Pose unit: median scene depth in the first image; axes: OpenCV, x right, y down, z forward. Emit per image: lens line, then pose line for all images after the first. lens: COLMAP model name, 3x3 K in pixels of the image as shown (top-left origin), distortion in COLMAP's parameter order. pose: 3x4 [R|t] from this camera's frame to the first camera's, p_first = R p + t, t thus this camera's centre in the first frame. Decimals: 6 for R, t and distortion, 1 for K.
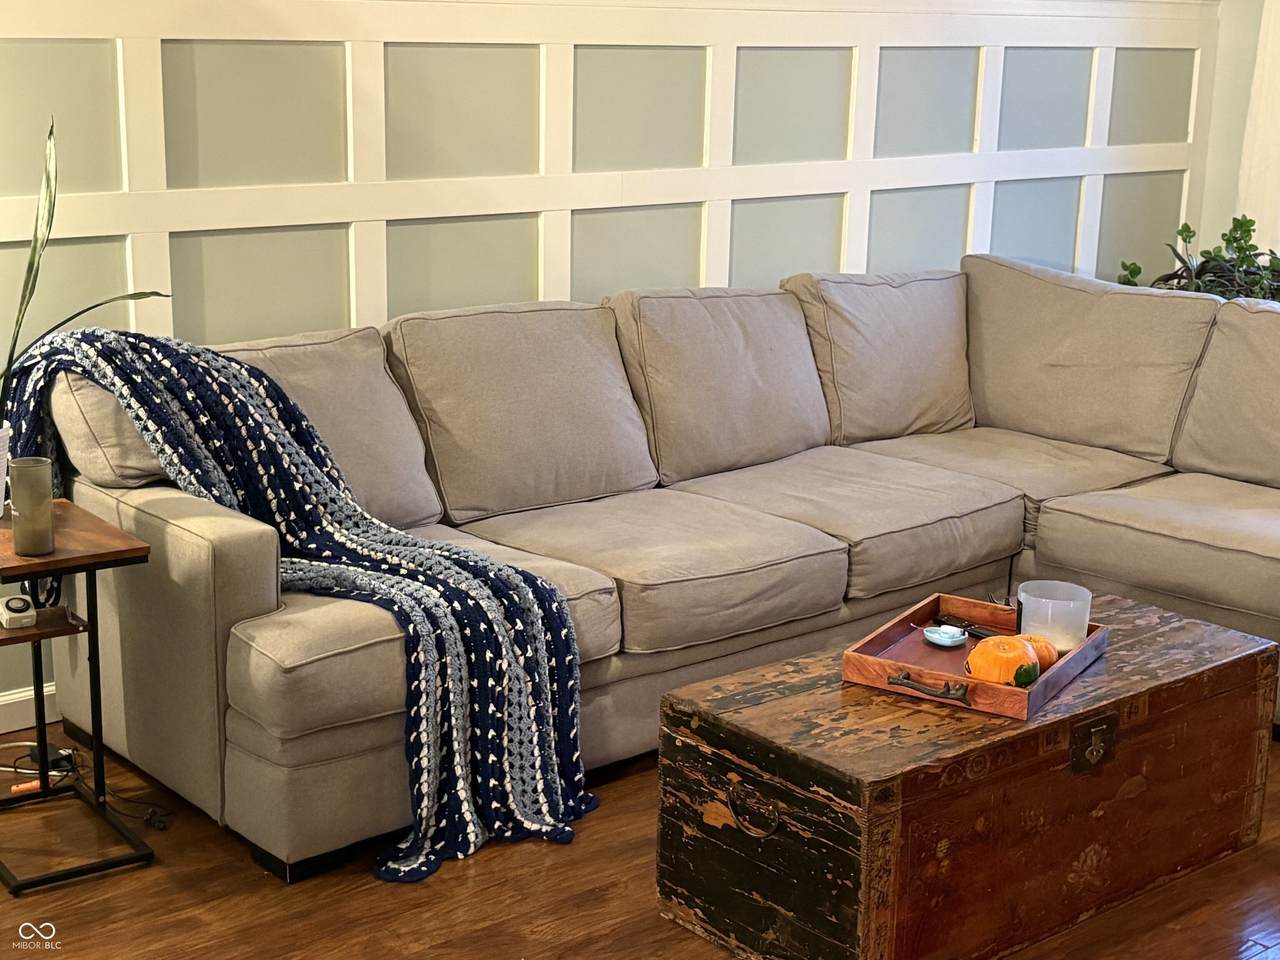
lens RADIAL K [[1867.5, 0, 640.0], [0, 1867.5, 480.0], [0, 0, 1]] dist [0.210420, -0.917312]
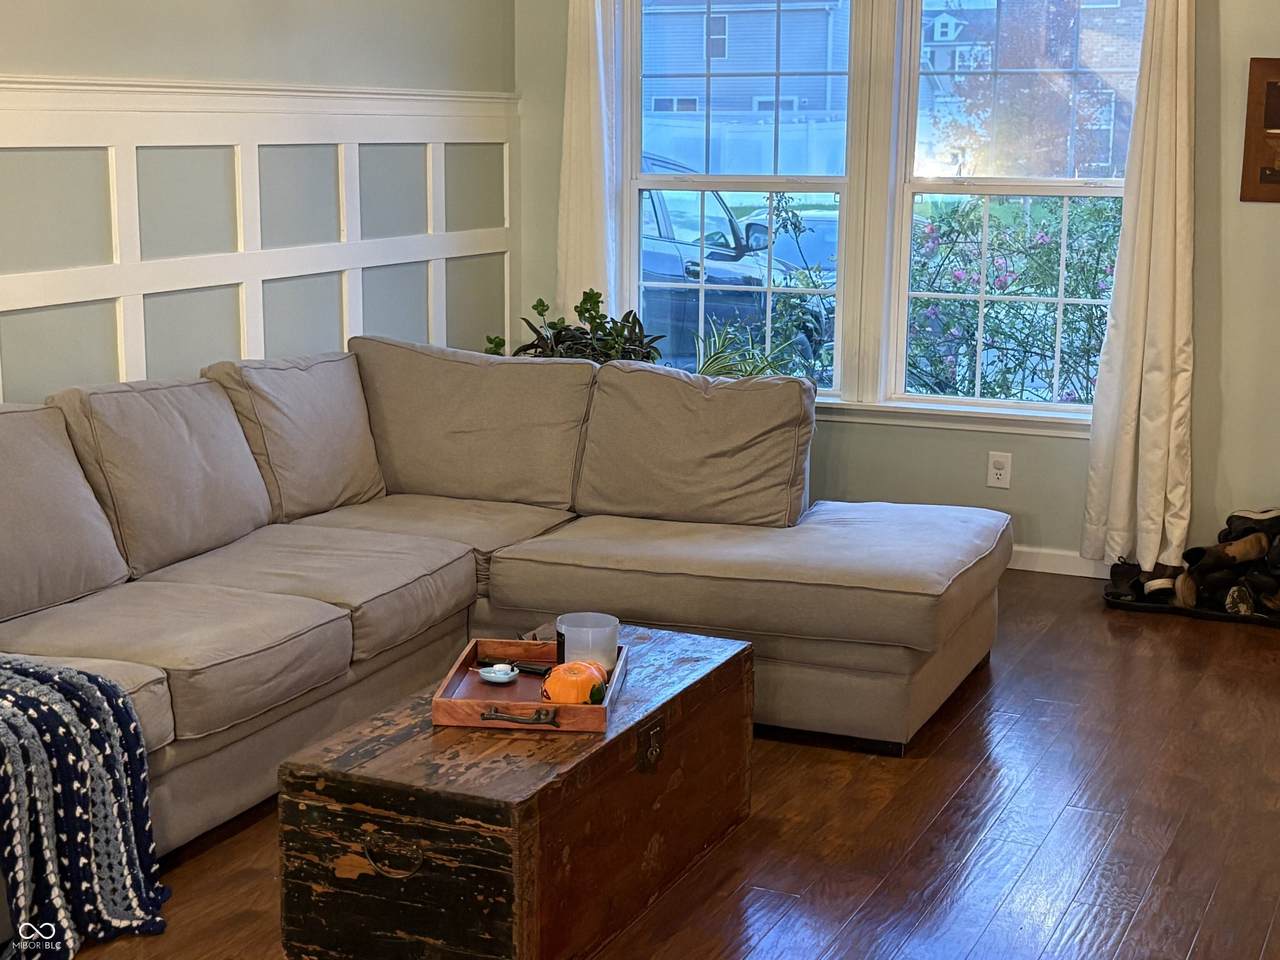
lens RADIAL K [[1867.5, 0, 640.0], [0, 1867.5, 480.0], [0, 0, 1]] dist [0.210420, -0.917312]
pose [[0.898901, -0.091696, 0.428449, -0.216449], [0.110828, 0.993641, -0.019865, 0.000492], [-0.423903, 0.065341, 0.903347, -0.038921]]
